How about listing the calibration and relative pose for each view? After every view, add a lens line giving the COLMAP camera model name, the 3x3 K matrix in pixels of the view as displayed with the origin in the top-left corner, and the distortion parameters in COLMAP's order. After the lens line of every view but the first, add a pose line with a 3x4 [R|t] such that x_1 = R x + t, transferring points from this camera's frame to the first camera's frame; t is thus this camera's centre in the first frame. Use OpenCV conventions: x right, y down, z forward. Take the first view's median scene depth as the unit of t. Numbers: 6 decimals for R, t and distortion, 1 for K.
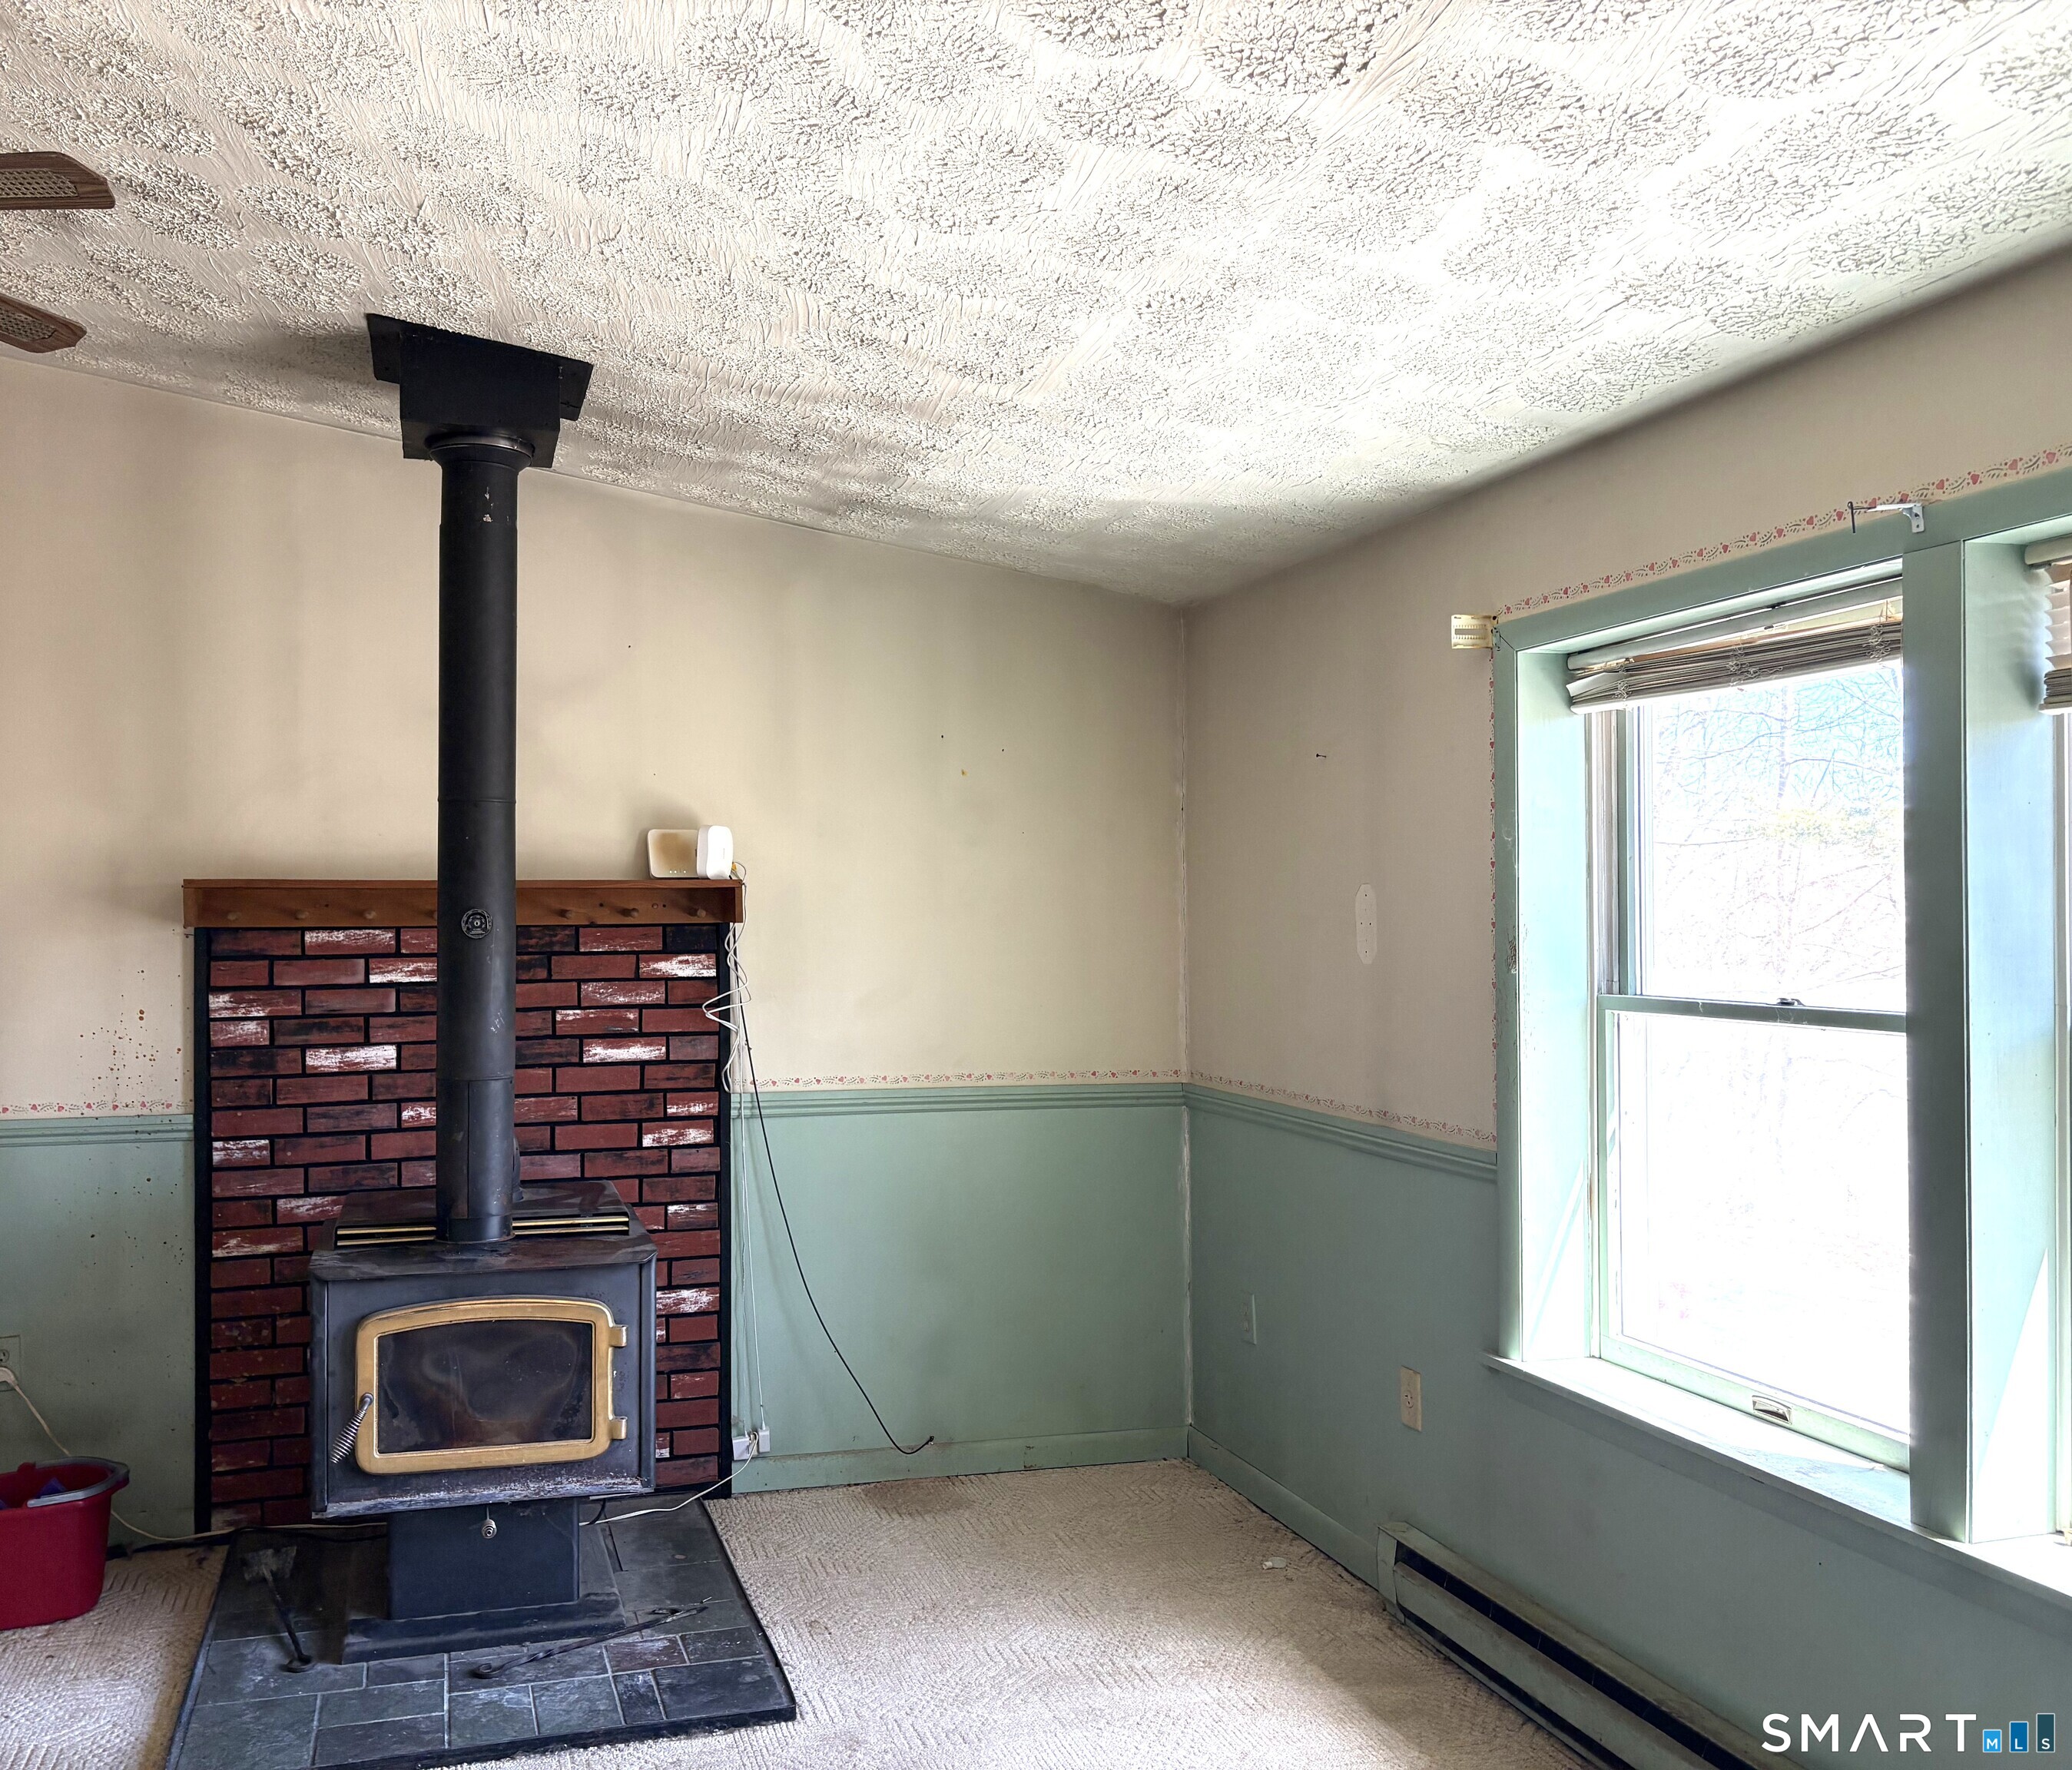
lens RADIAL K [[1692.4, 0, 1036.0], [0, 1692.4, 885.0], [0, 0, 1]] dist [0.074619, -0.068639]
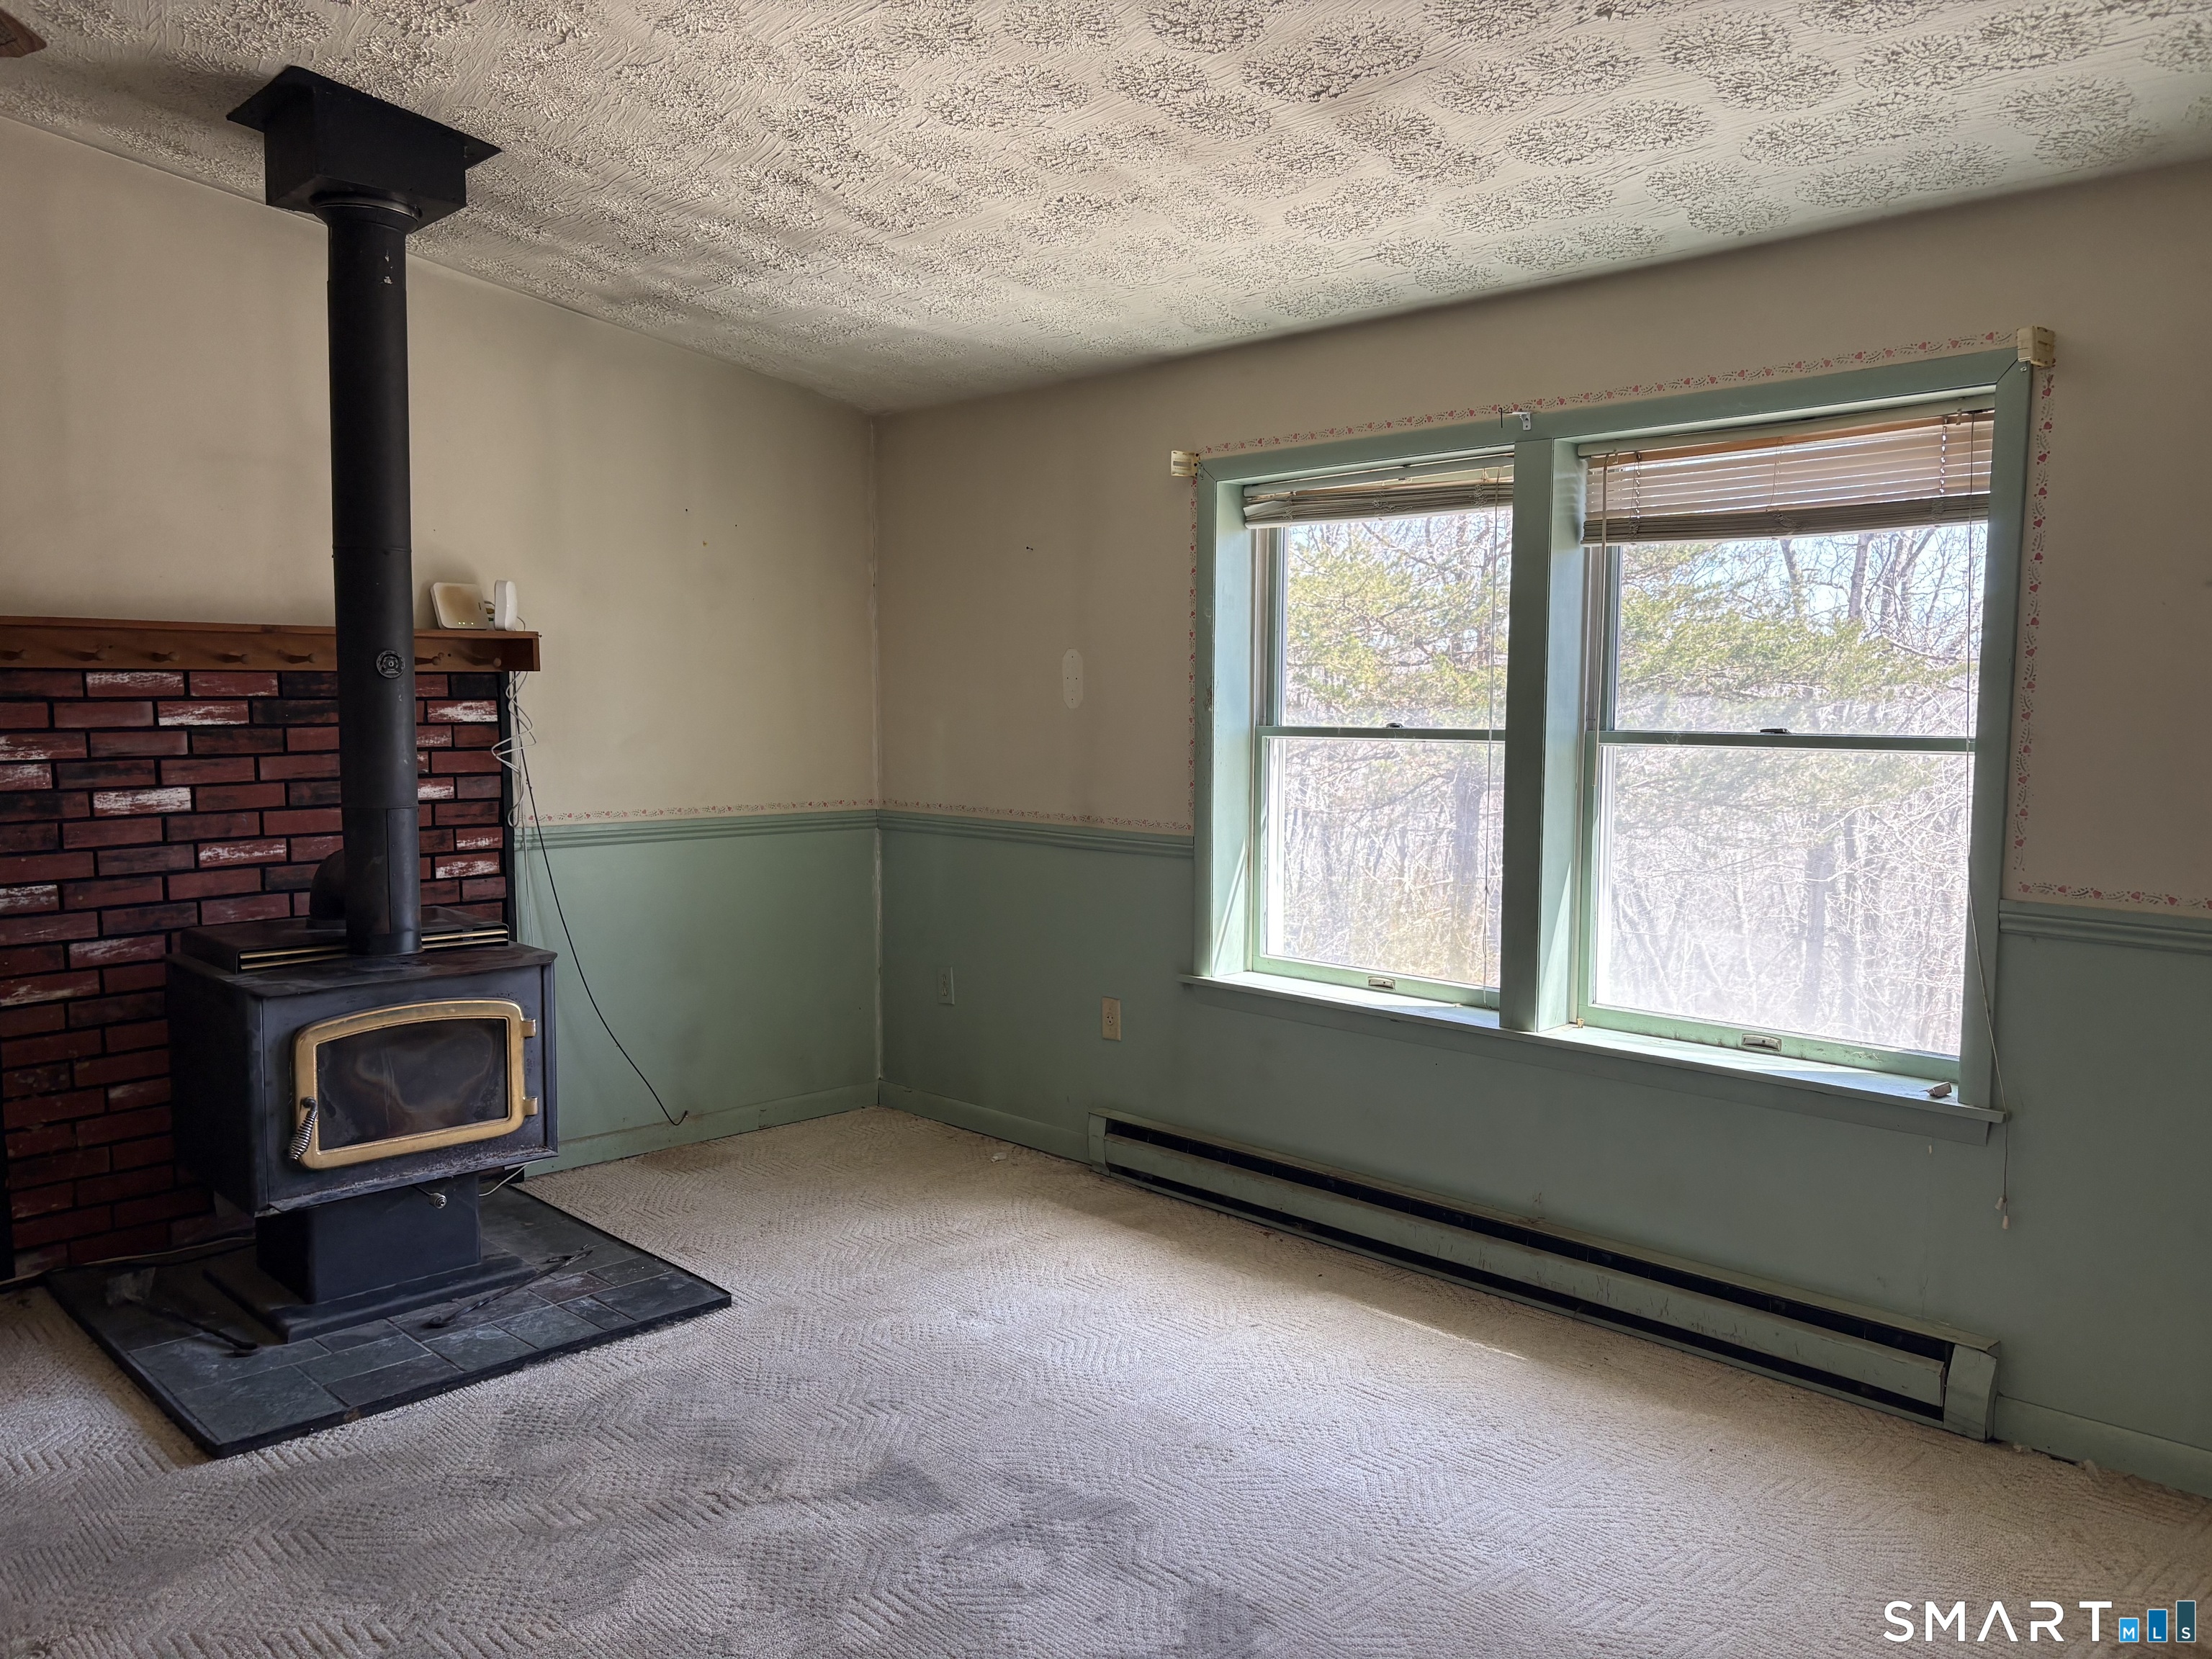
lens RADIAL K [[1724.8, 0, 998.3], [0, 1724.8, 819.4], [0, 0, 1]] dist [0.144494, -0.235116]
pose [[0.866891, -0.027627, 0.497731, -0.536272], [-0.012441, 0.996953, 0.077005, 0.029847], [-0.498342, -0.072947, 0.863906, -0.153786]]
